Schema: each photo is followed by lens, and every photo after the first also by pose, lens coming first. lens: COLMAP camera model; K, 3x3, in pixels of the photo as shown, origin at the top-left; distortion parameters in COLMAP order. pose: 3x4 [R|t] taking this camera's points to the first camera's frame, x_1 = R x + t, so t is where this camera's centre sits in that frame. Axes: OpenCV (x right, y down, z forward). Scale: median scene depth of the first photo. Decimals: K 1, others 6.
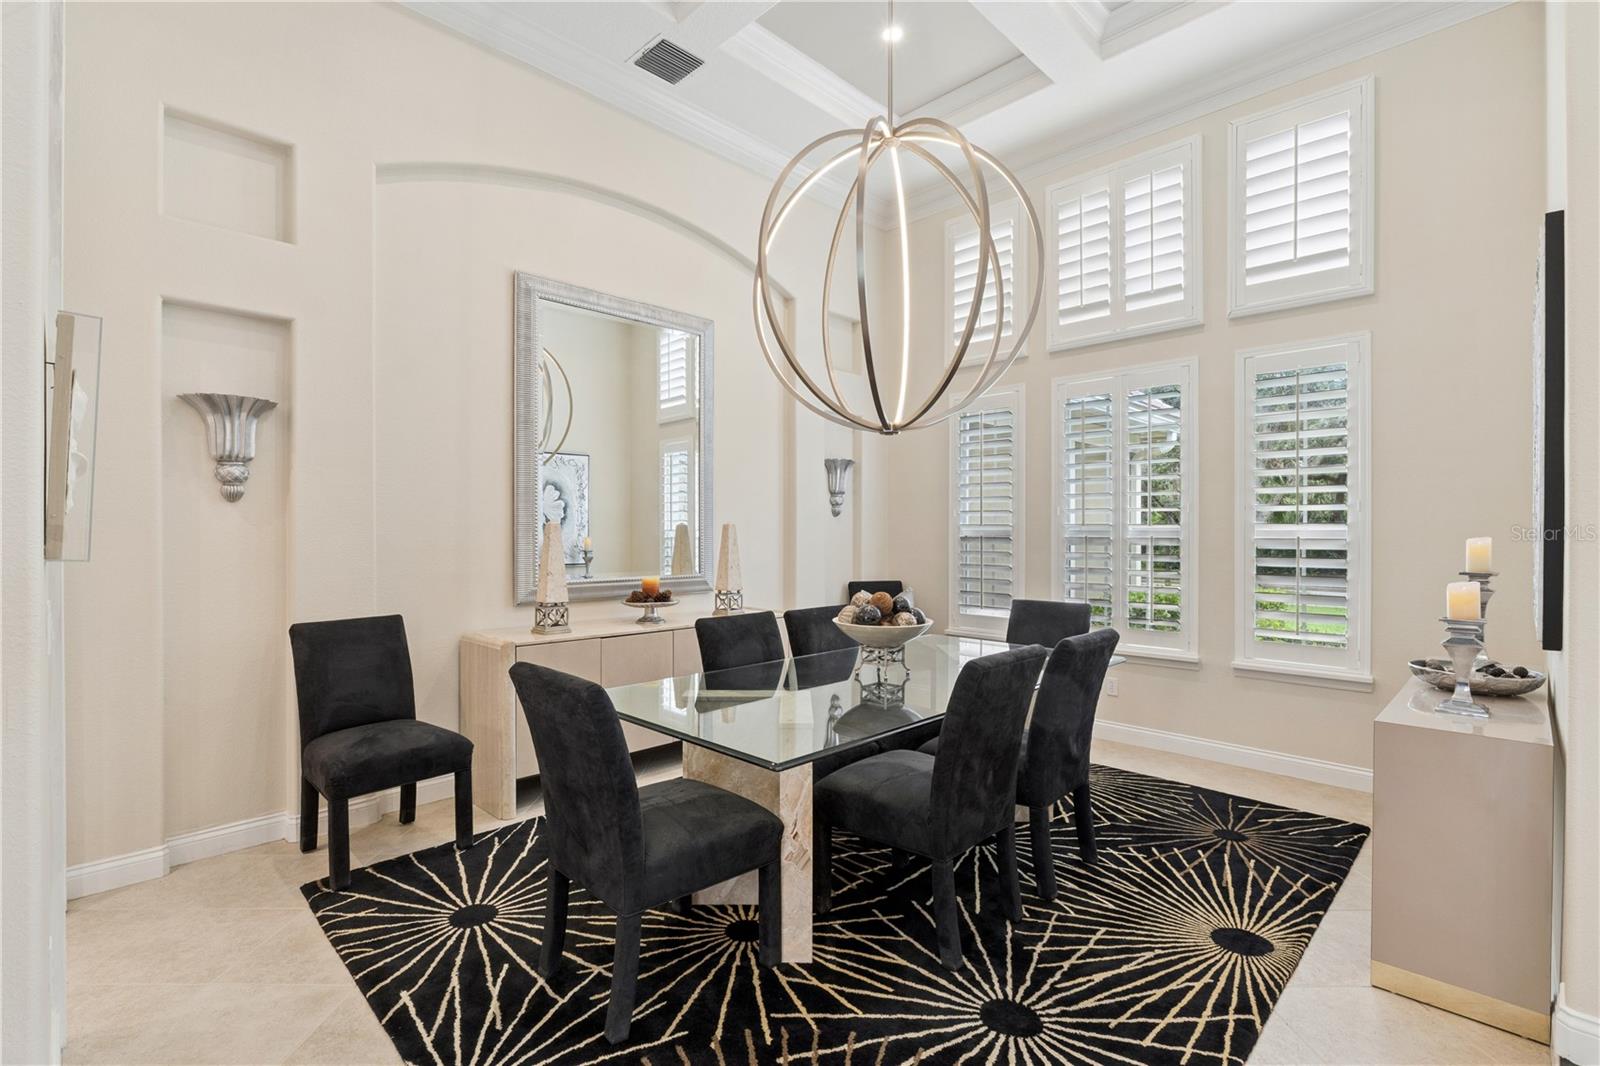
lens RADIAL K [[750.3, 0, 800.0], [0, 750.3, 533.0], [0, 0, 1]] dist [-0.010972, 0.000567]
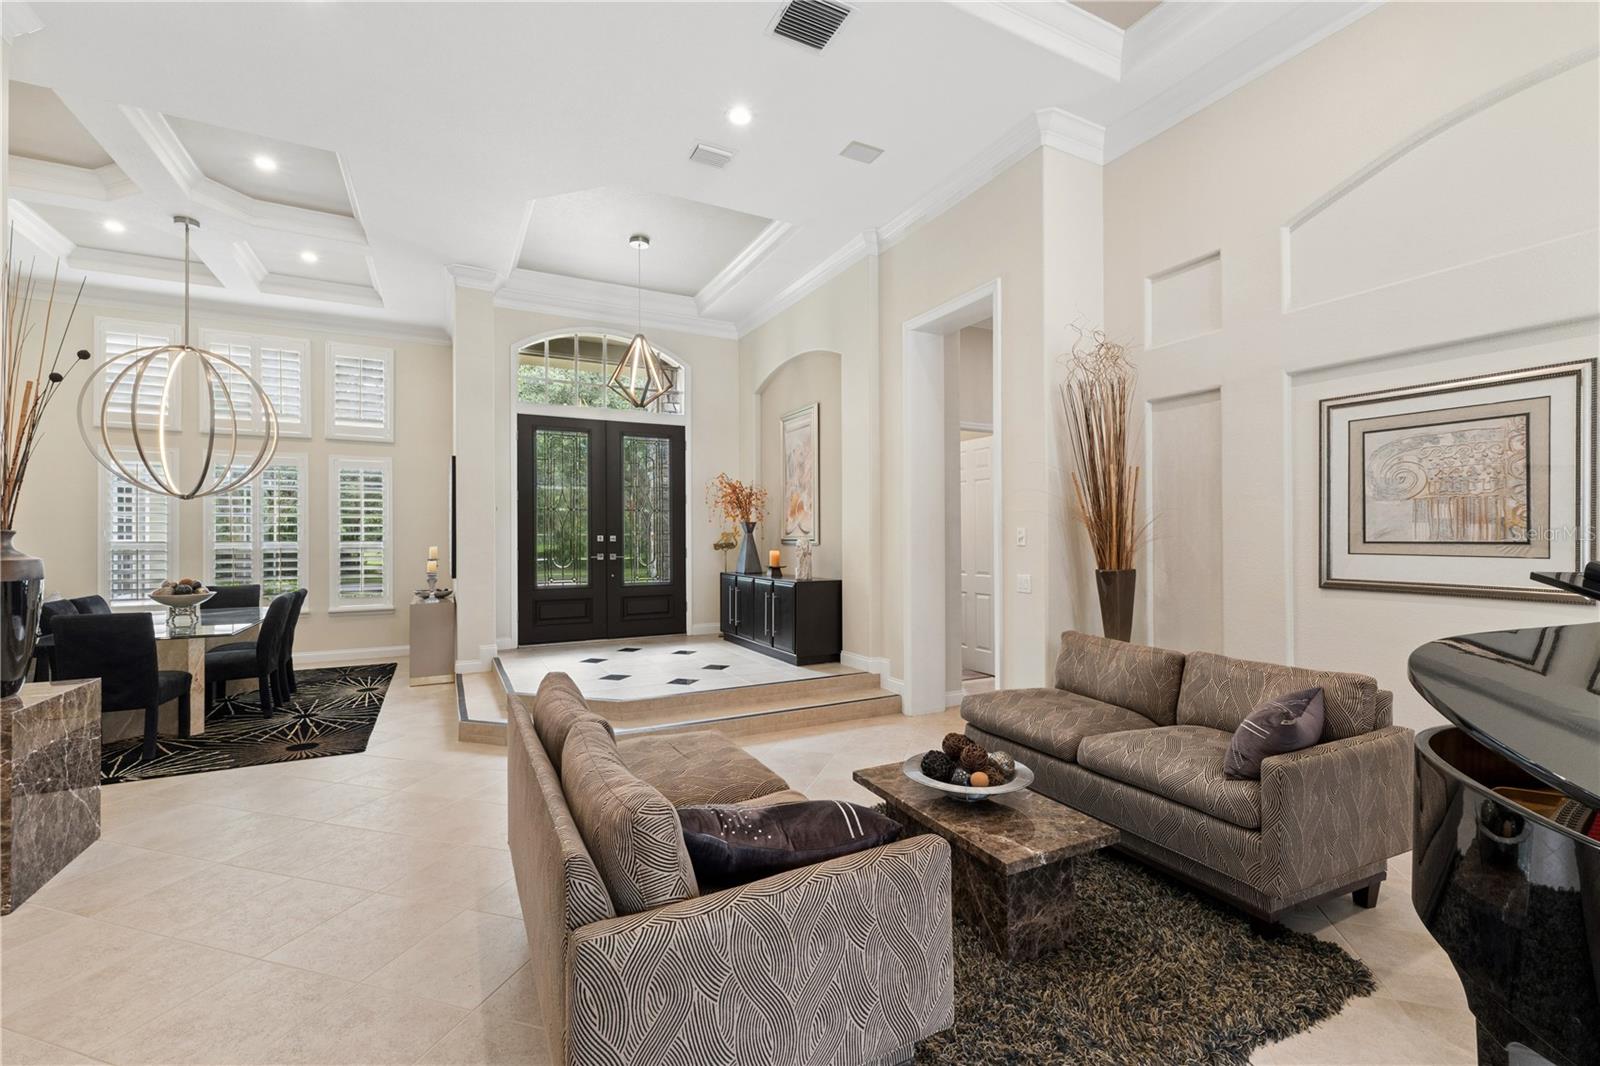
lens RADIAL K [[685.1, 0, 800.0], [0, 685.1, 533.0], [0, 0, 1]] dist [0.001695, 0.000325]
pose [[0.313873, 0.000802, 0.949465, -1.106593], [0.007645, 0.999965, -0.003372, -0.025787], [-0.949434, 0.008317, 0.313856, -1.121934]]
